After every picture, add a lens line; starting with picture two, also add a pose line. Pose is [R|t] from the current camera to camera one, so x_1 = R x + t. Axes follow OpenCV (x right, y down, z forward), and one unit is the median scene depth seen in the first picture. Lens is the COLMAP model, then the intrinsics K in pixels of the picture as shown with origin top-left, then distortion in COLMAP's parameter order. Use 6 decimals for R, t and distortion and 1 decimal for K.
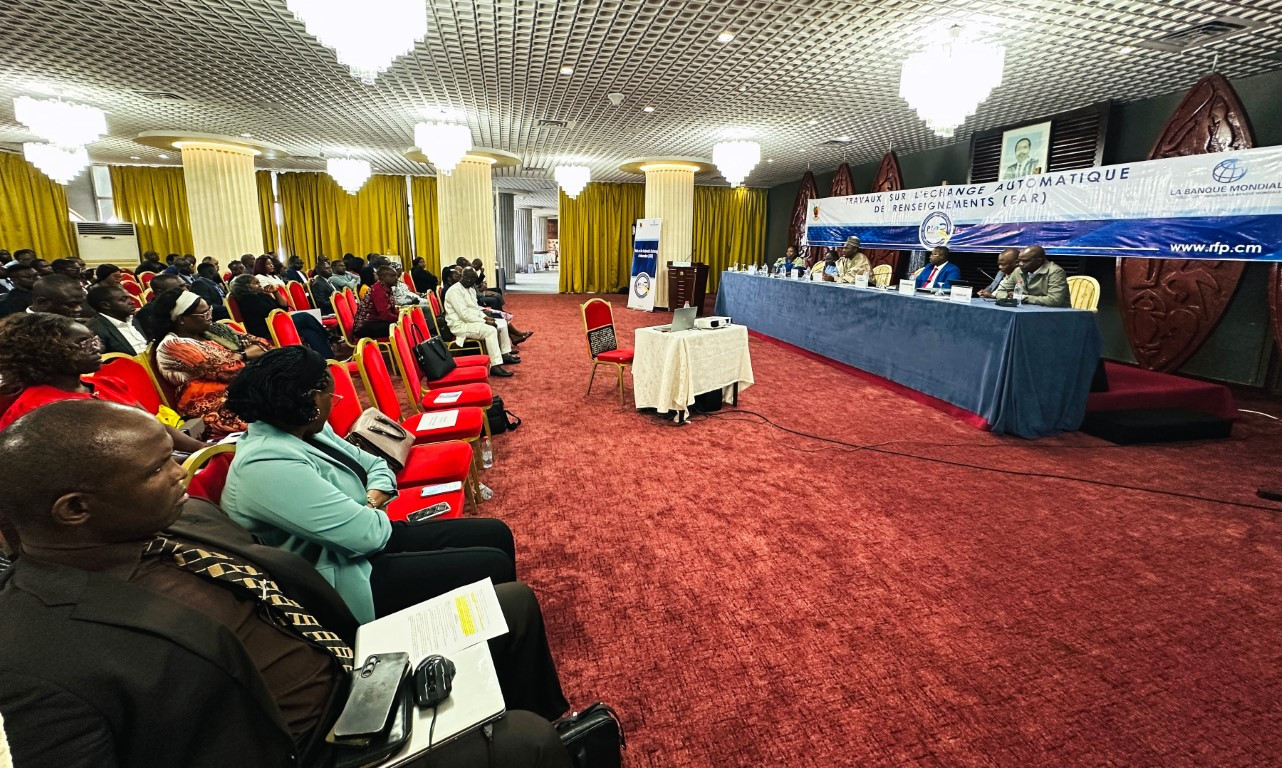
lens RADIAL K [[515.2, 0, 623.0], [0, 515.2, 328.1], [0, 0, 1]] dist [0.007648, -0.000123]
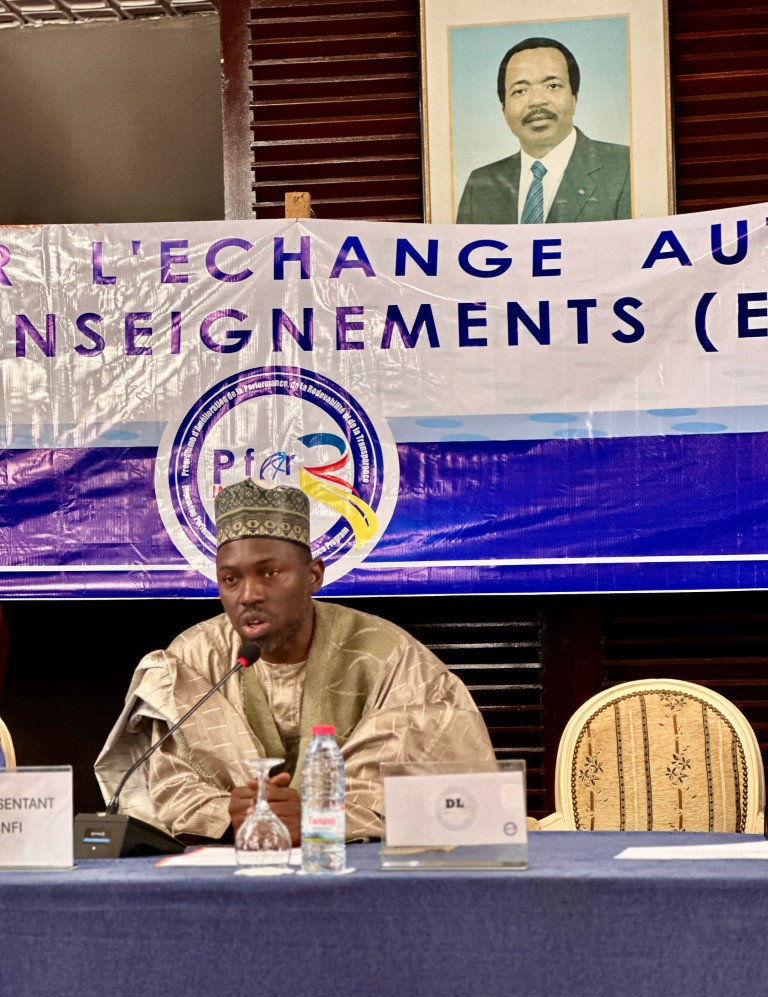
lens RADIAL K [[2298.1, 0, 389.7], [0, 2298.1, 496.7], [0, 0, 1]] dist [0.068123, 0.000000]
pose [[0.361187, 0.040944, 0.931594, -0.067642], [0.175836, 0.978123, -0.111162, -0.103069], [-0.915765, 0.203958, 0.346086, 0.771291]]
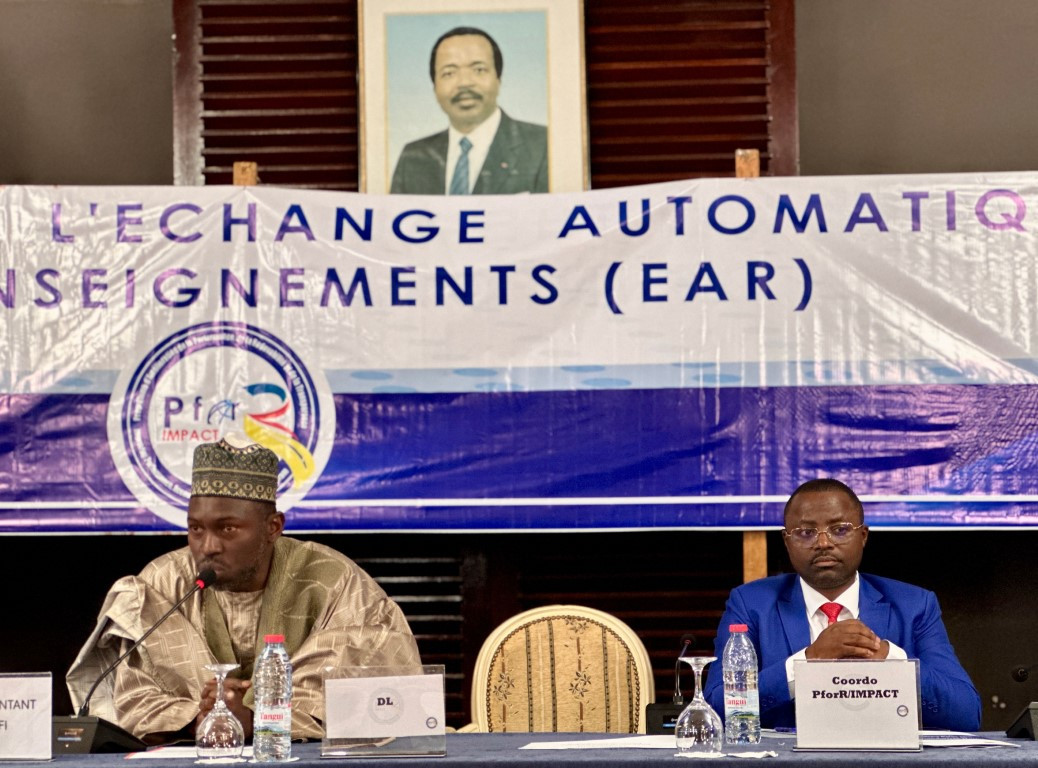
lens RADIAL K [[2284.1, 0, 544.9], [0, 2284.1, 349.8], [0, 0, 1]] dist [0.099670, 0.000000]
pose [[0.265413, 0.082222, 0.960623, -0.139112], [0.174954, 0.975708, -0.131851, -0.096755], [-0.948128, 0.203059, 0.244580, 0.749100]]
